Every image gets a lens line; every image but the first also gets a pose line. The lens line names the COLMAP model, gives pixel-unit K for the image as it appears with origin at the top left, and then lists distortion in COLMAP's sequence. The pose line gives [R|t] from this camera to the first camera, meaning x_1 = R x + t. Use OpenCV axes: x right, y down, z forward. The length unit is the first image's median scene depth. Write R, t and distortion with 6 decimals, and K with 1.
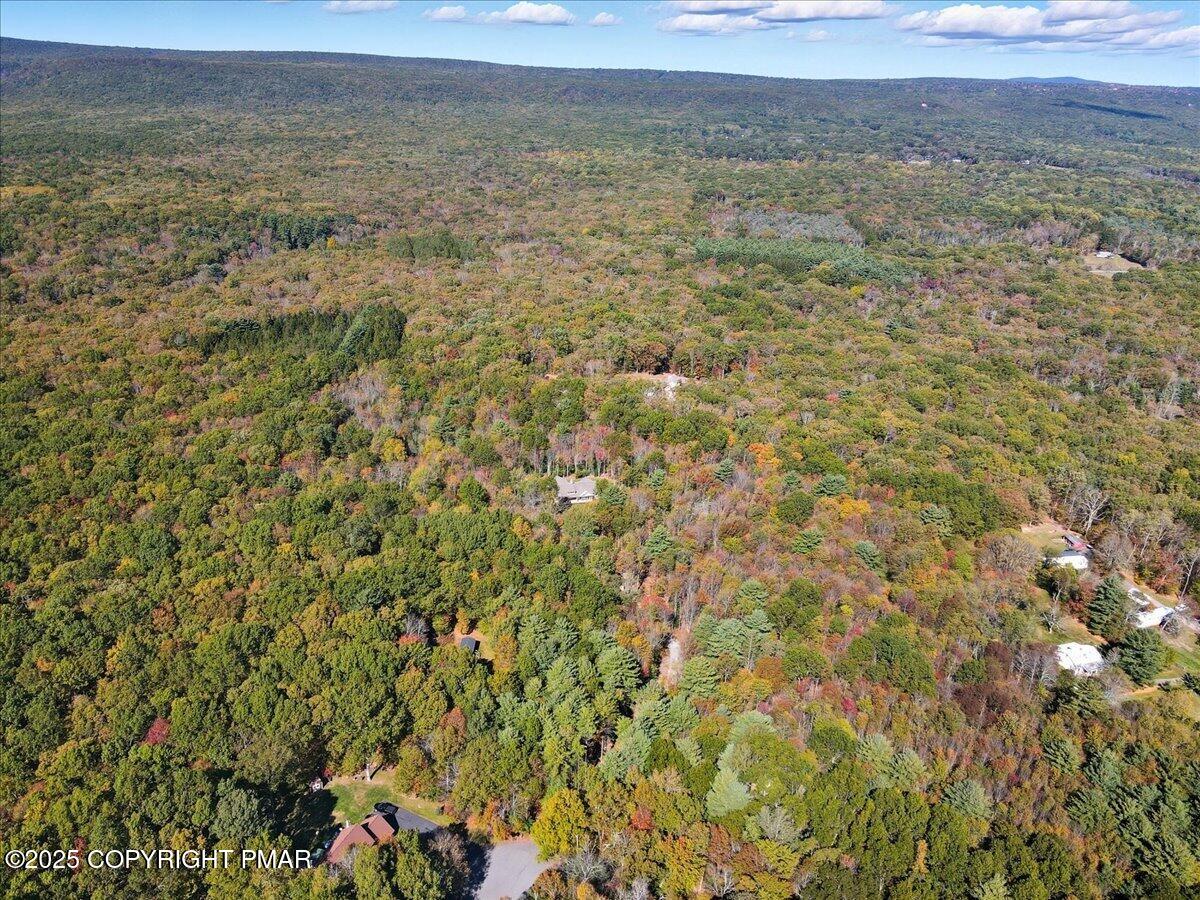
lens RADIAL K [[882.9, 0, 600.0], [0, 882.9, 450.0], [0, 0, 1]] dist [-0.003651, 0.035032]
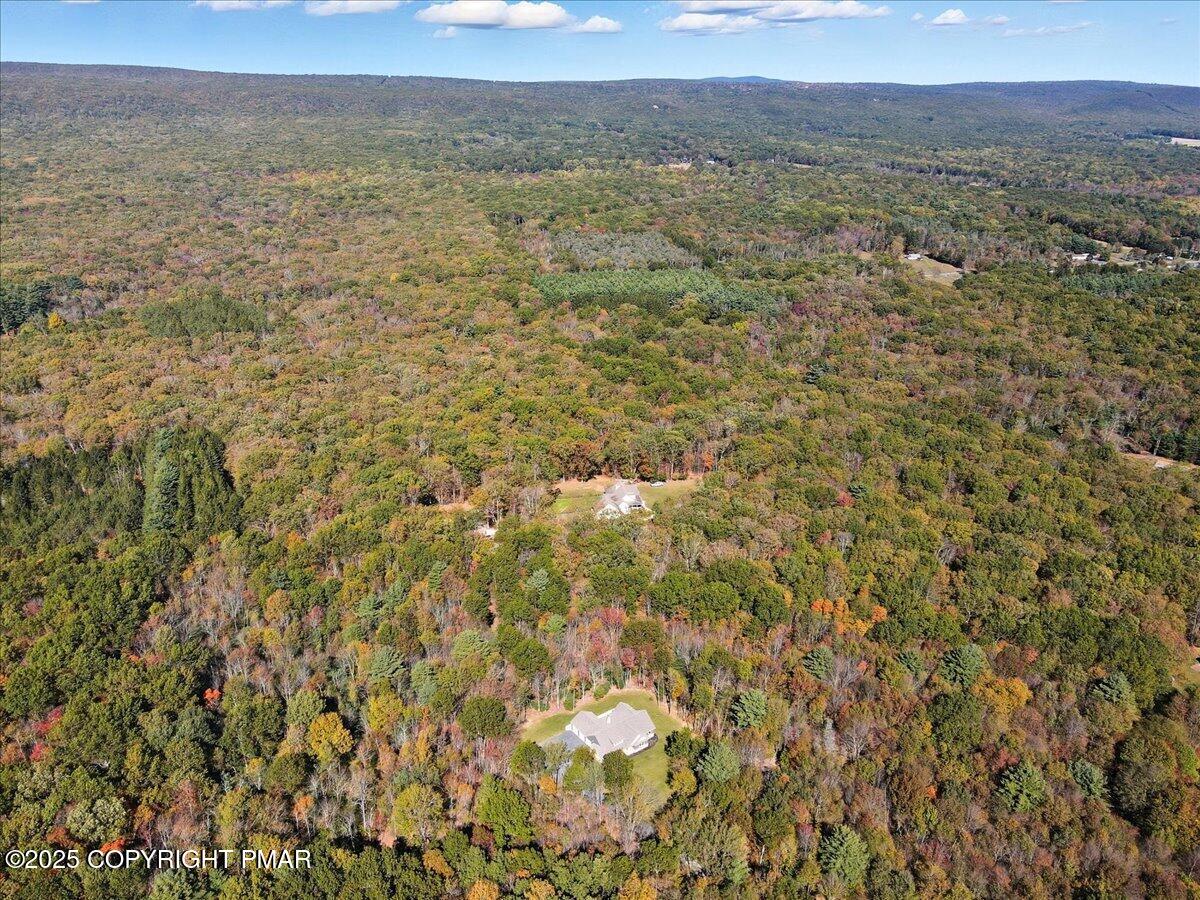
lens RADIAL K [[882.9, 0, 600.0], [0, 882.9, 450.0], [0, 0, 1]] dist [-0.003651, 0.035032]
pose [[0.953175, -0.133041, 0.271583, -0.077876], [0.133586, 0.990899, 0.016567, -0.072022], [-0.271315, 0.020488, 0.962272, 0.145340]]
